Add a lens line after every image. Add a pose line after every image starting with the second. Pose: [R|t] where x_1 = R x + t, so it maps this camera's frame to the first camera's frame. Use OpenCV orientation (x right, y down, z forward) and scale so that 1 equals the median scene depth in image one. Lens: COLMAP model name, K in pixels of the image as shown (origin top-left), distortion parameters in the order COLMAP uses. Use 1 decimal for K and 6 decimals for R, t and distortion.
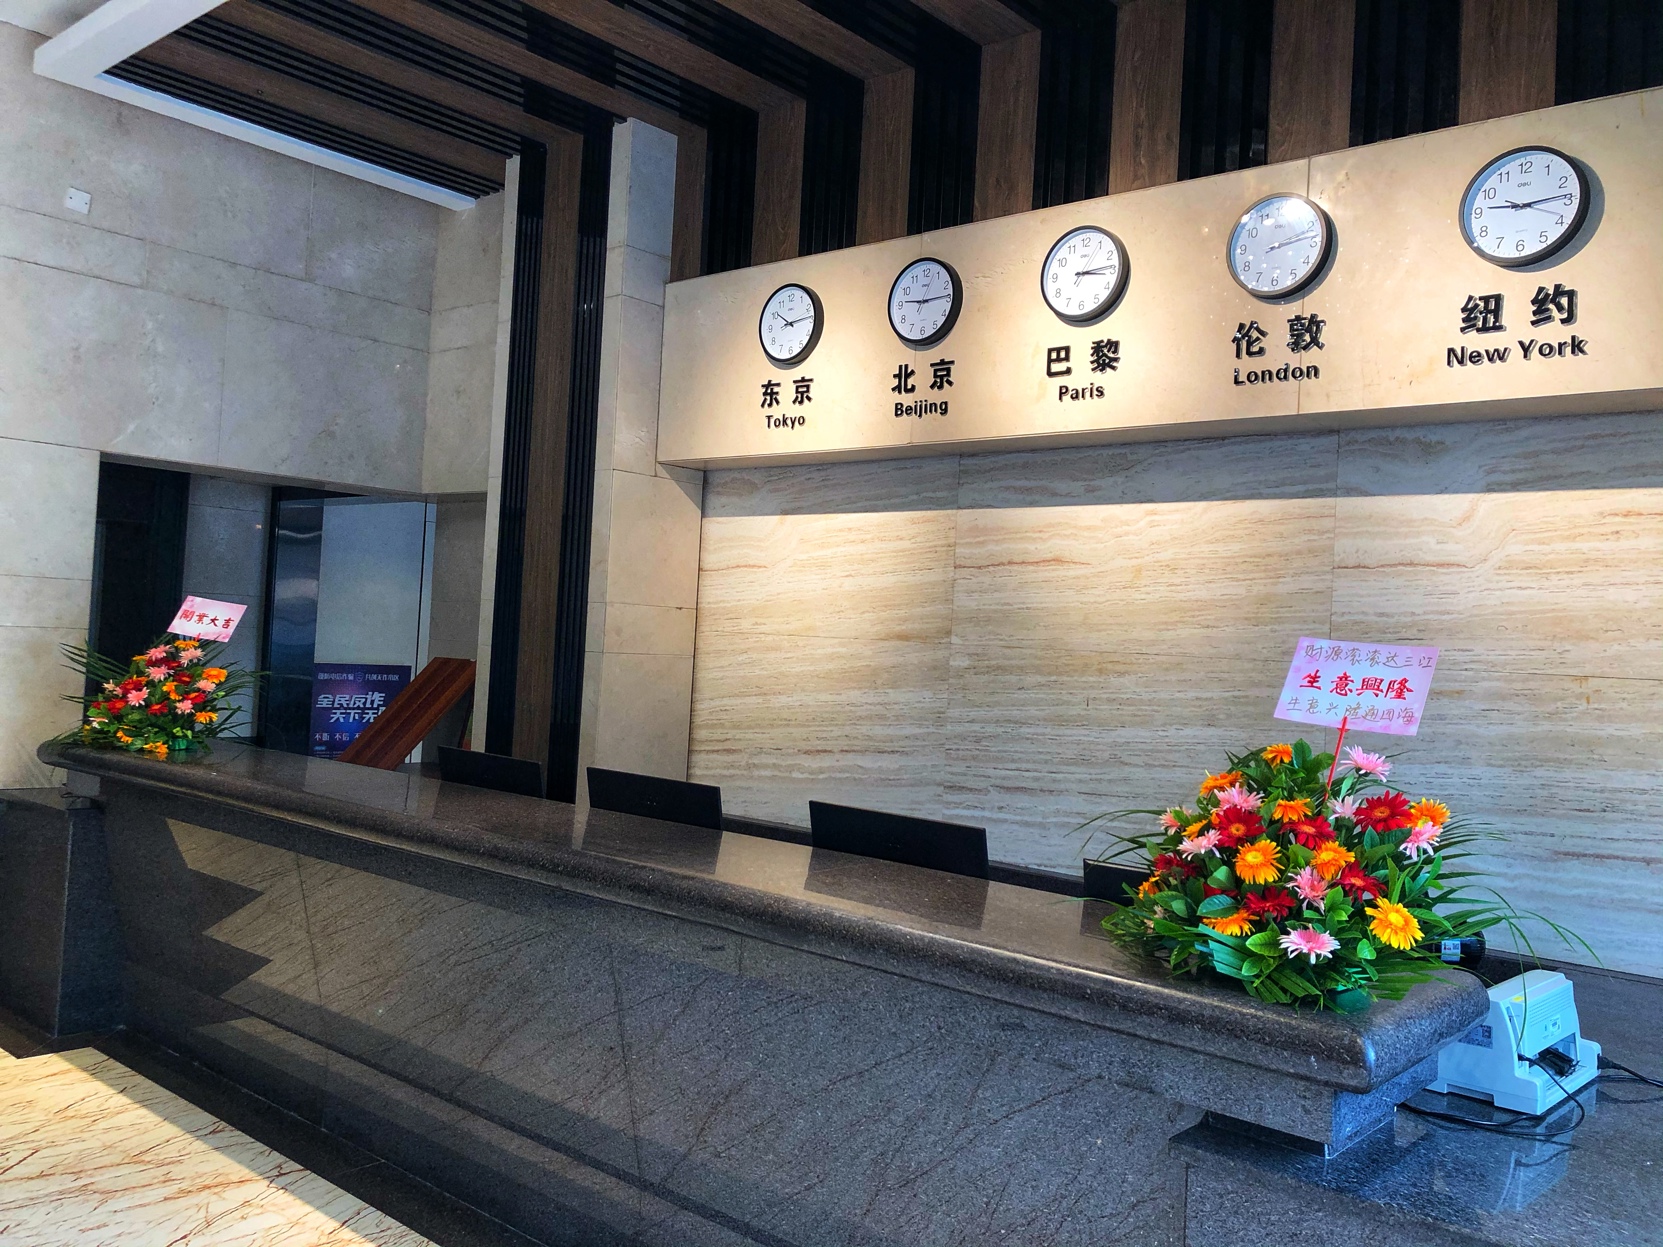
lens RADIAL K [[1358.2, 0, 819.1], [0, 1358.2, 627.7], [0, 0, 1]] dist [0.023076, -0.021747]
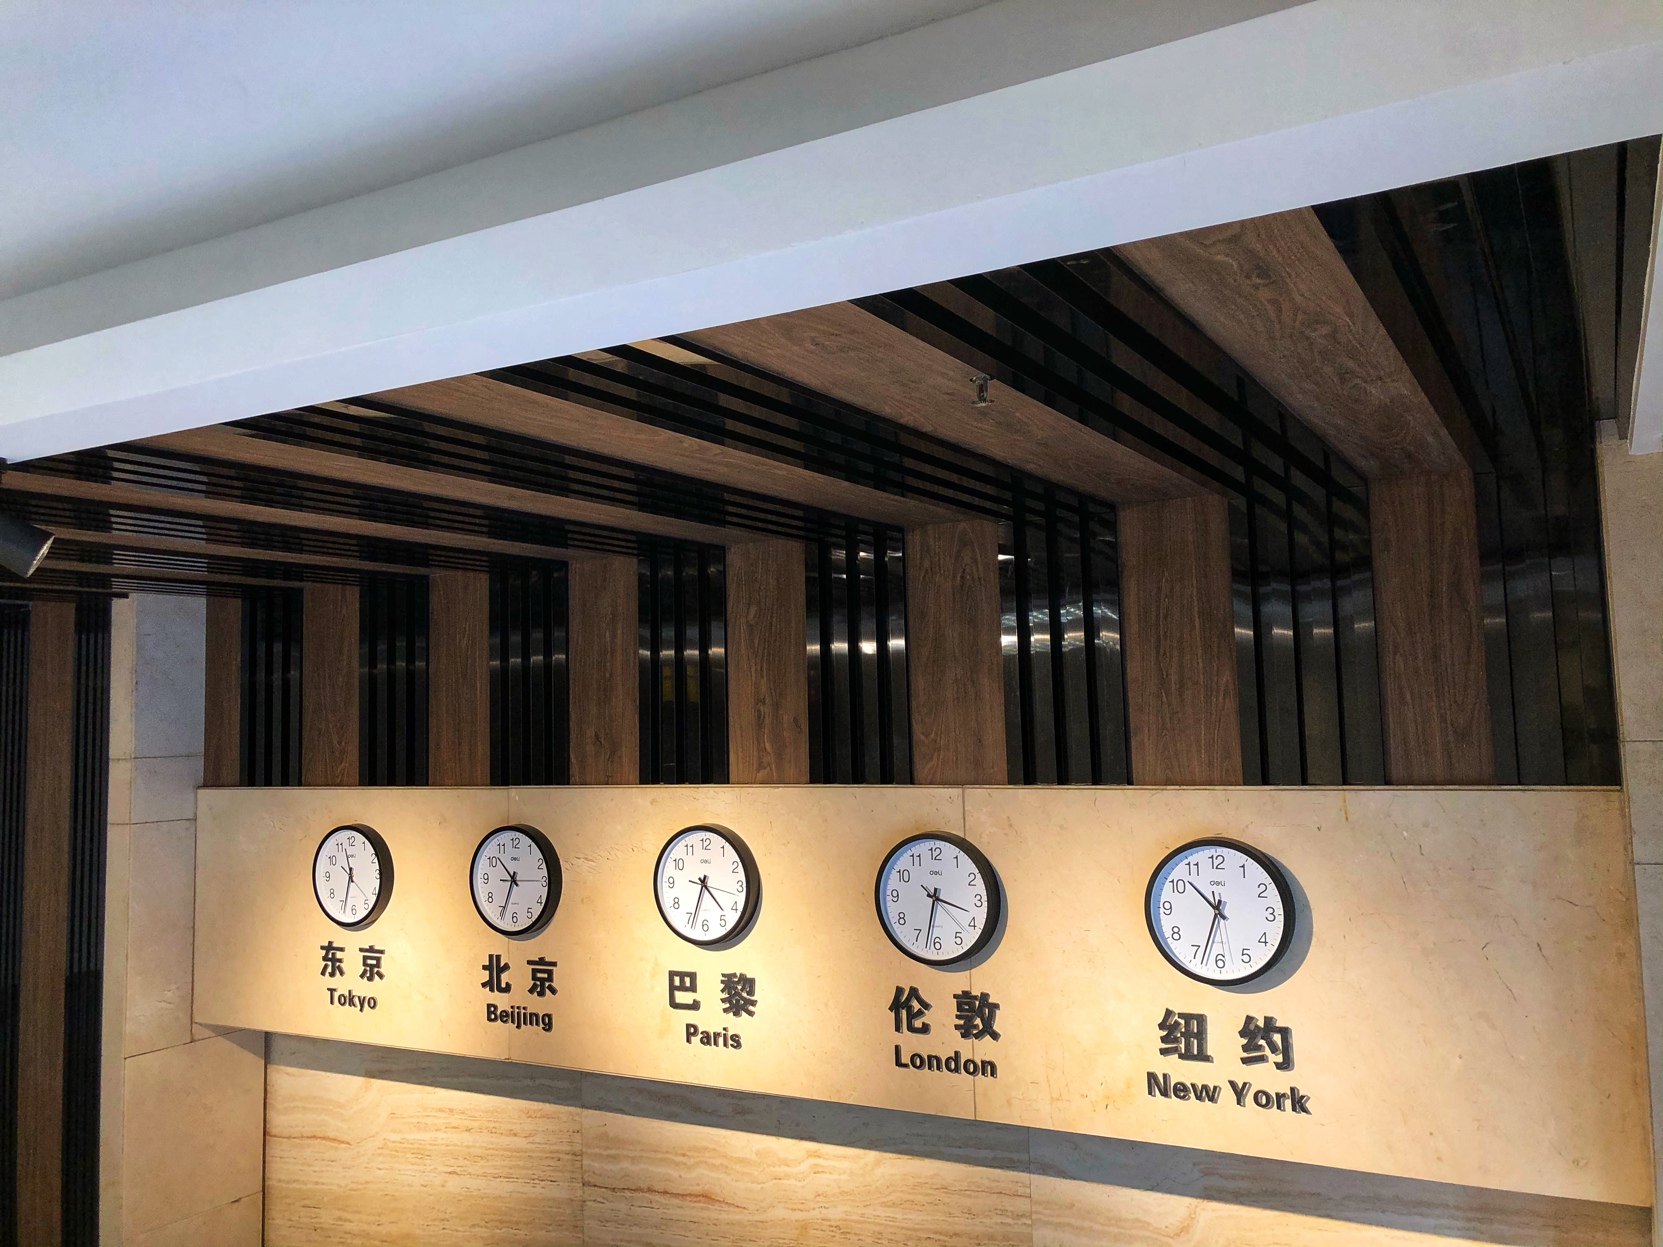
lens RADIAL K [[1358.2, 0, 832.1], [0, 1358.2, 621.6], [0, 0, 1]] dist [0.023076, -0.021747]
pose [[0.975520, -0.058194, 0.212072, 0.101921], [0.072575, 0.995516, -0.060665, -0.340608], [-0.207591, 0.074571, 0.975369, 0.192964]]
